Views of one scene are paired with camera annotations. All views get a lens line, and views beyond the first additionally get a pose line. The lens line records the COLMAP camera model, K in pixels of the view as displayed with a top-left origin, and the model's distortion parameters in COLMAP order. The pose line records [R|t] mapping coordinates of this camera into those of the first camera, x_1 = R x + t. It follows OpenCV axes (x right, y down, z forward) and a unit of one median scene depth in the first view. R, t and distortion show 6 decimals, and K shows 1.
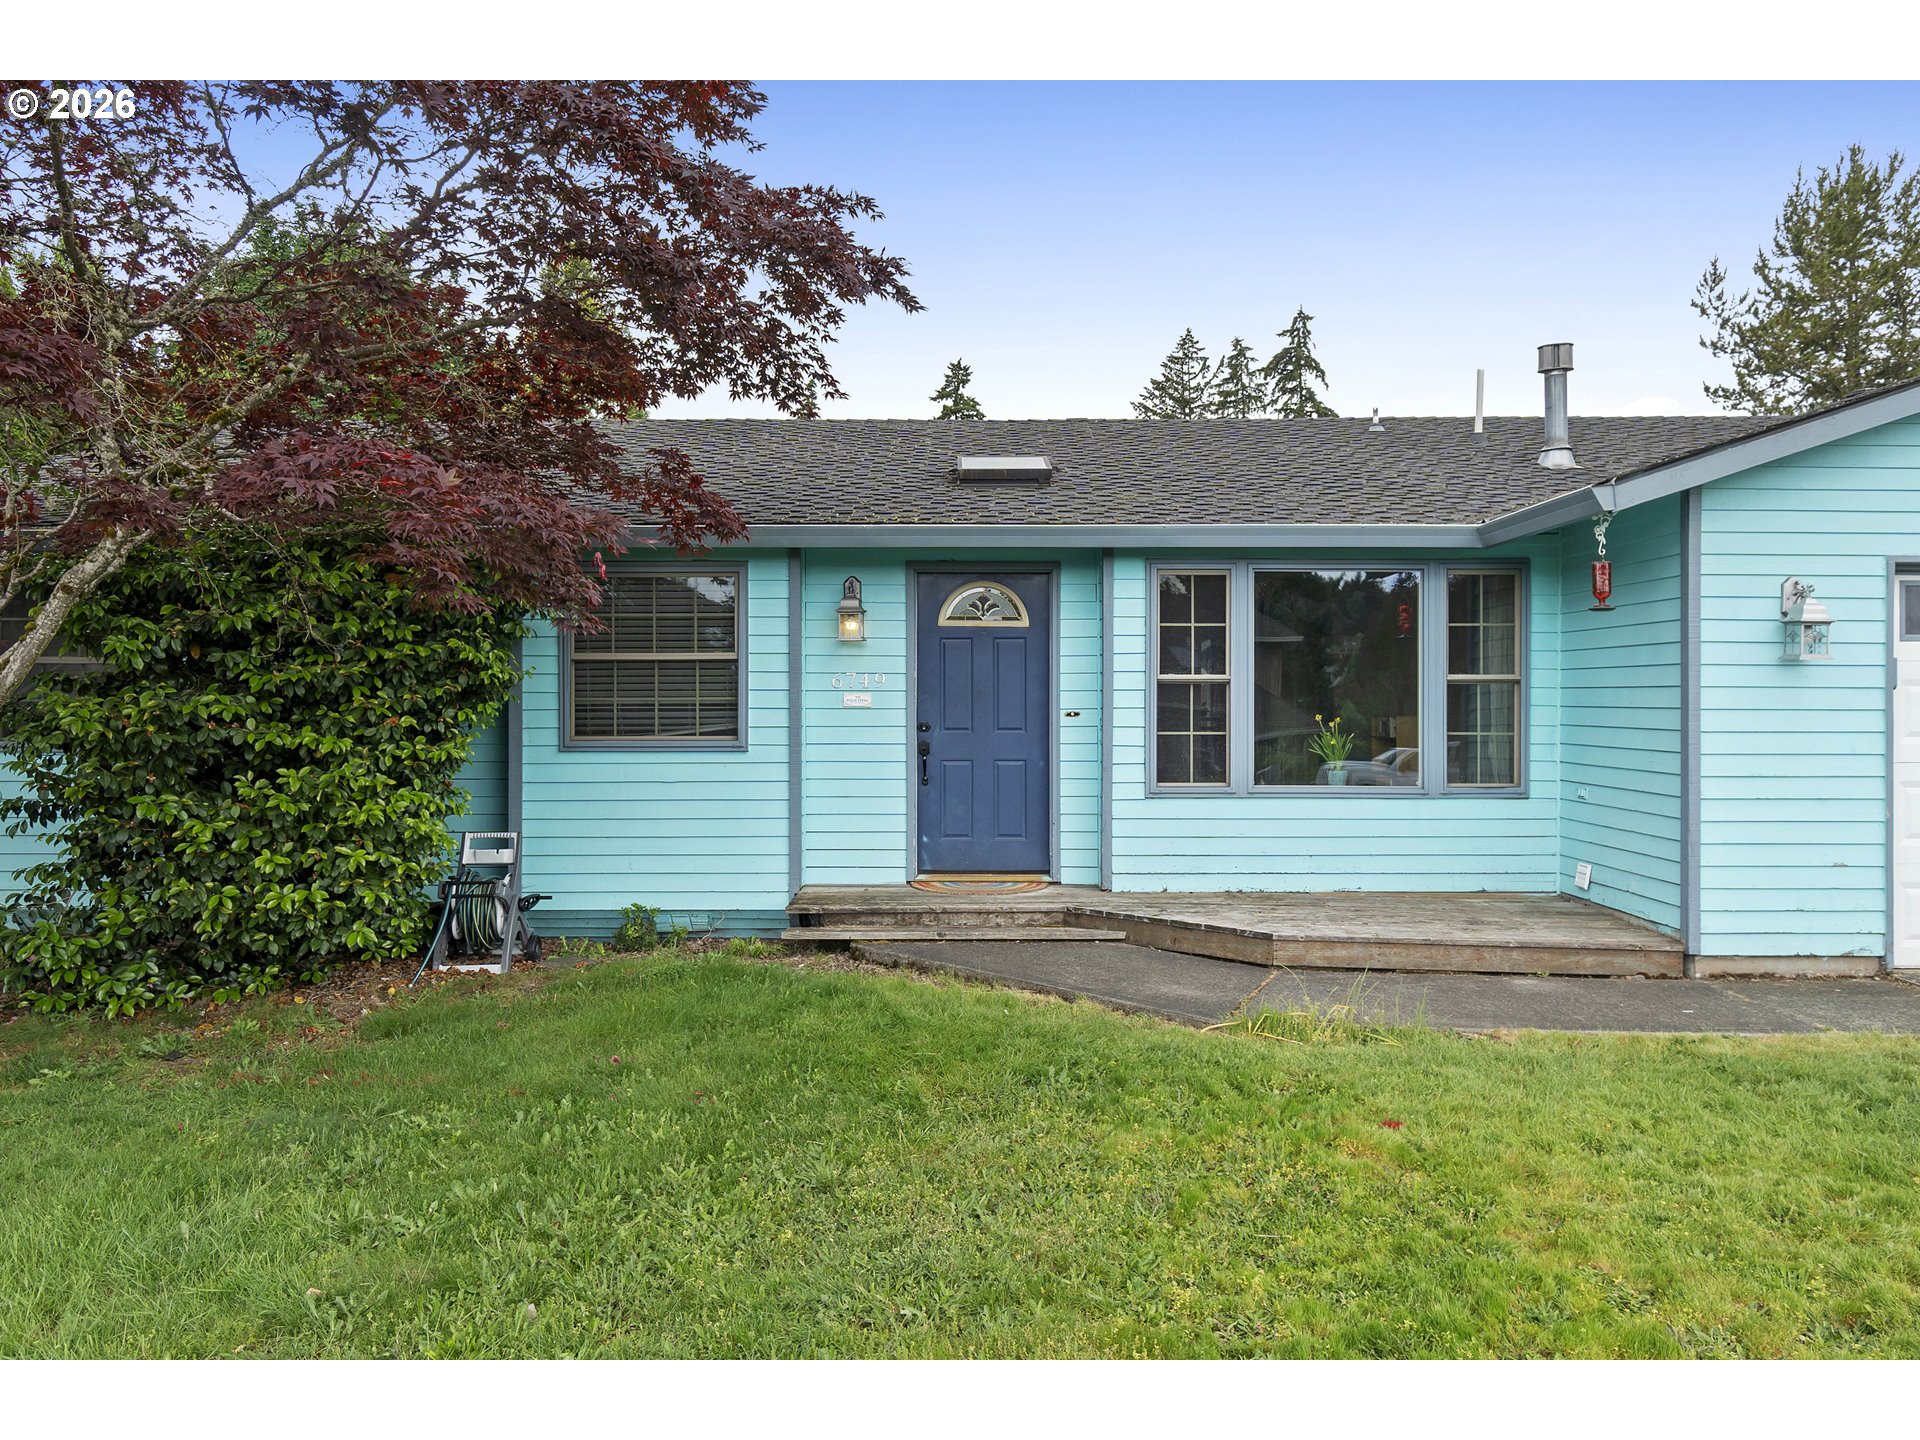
lens RADIAL K [[1309.0, 0, 962.2], [0, 1309.0, 707.8], [0, 0, 1]] dist [-0.008853, 0.004265]
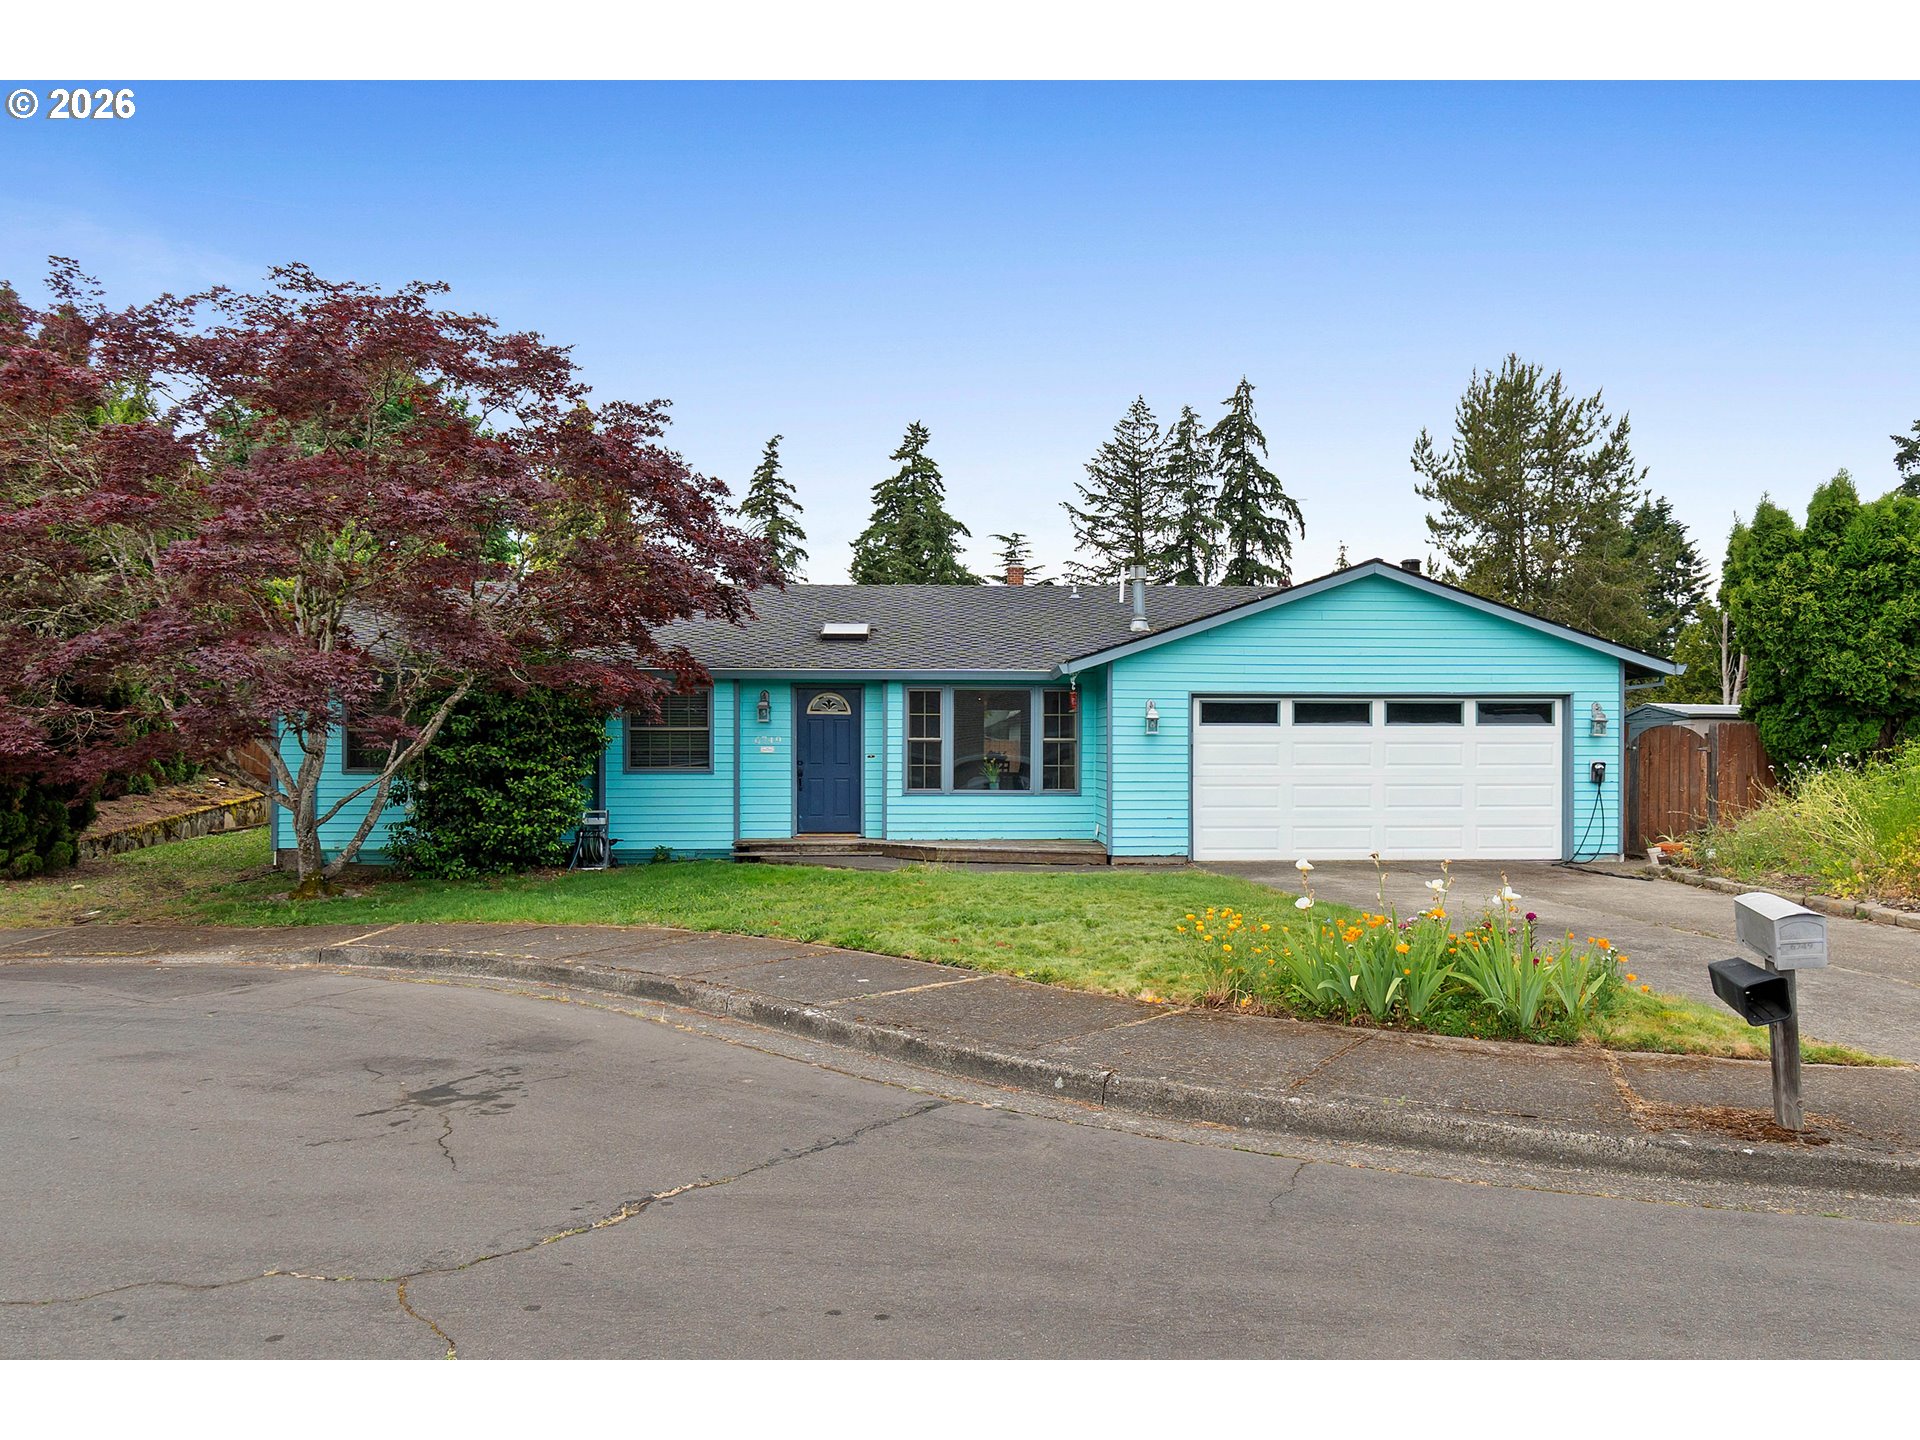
lens RADIAL K [[1309.0, 0, 1004.9], [0, 1309.0, 782.0], [0, 0, 1]] dist [-0.008853, 0.004265]
pose [[0.998282, -0.000295, 0.058598, 0.182105], [-0.000702, 0.999855, 0.016991, 0.009948], [-0.058595, -0.017003, 0.998137, -1.141601]]
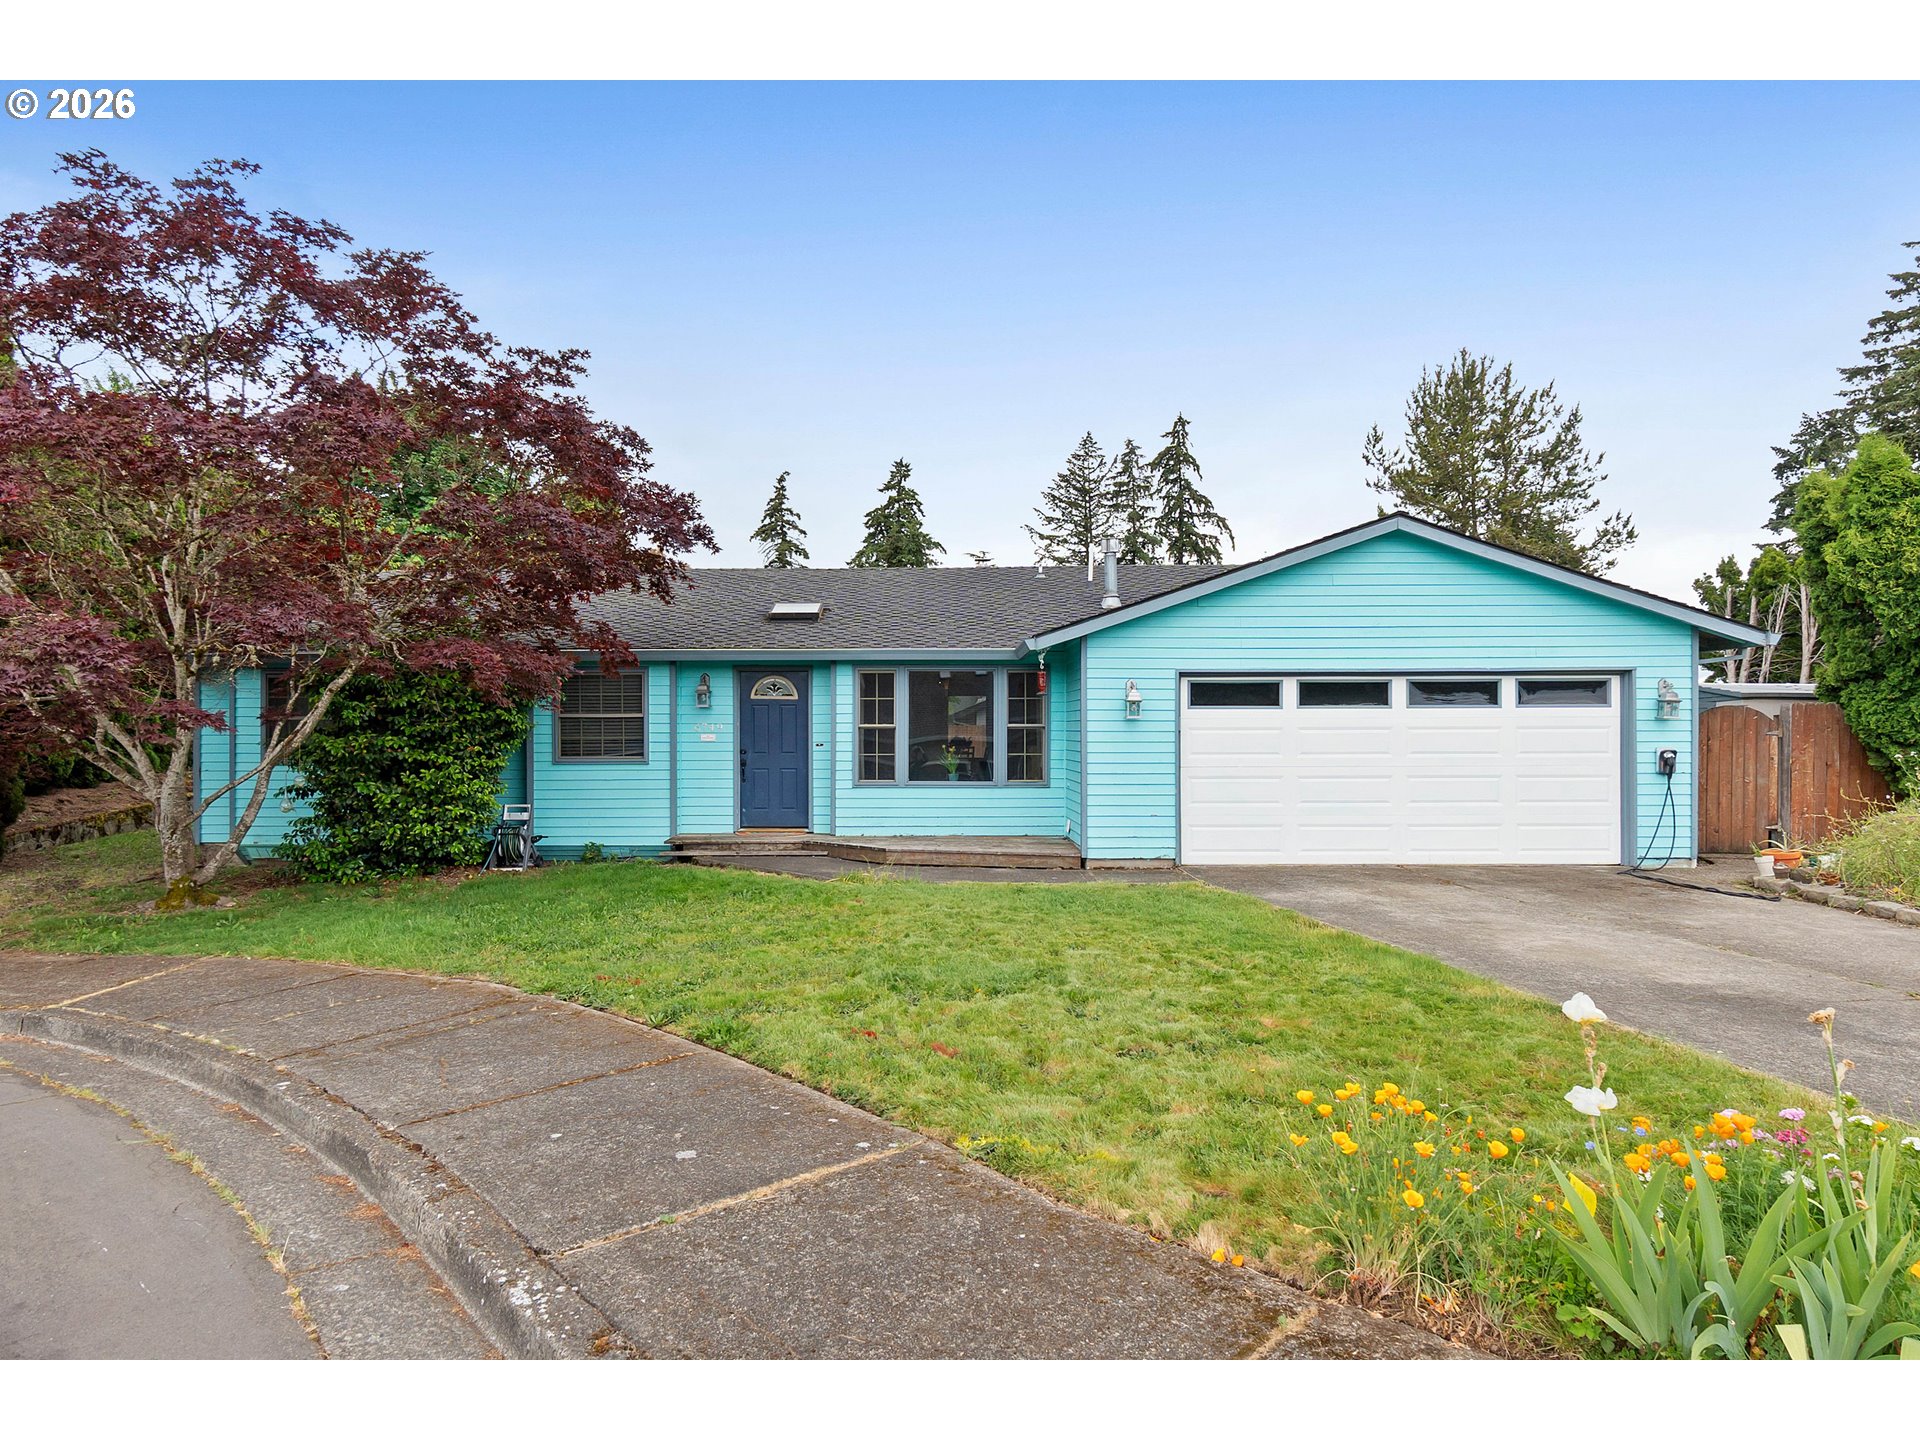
lens RADIAL K [[1085.1, 0, 899.2], [0, 1085.1, 744.8], [0, 0, 1]] dist [-0.005712, -0.001459]
pose [[0.999920, -0.002297, -0.012464, 0.230223], [0.002338, 0.999992, 0.003255, -0.000161], [0.012456, -0.003284, 0.999917, -0.613358]]
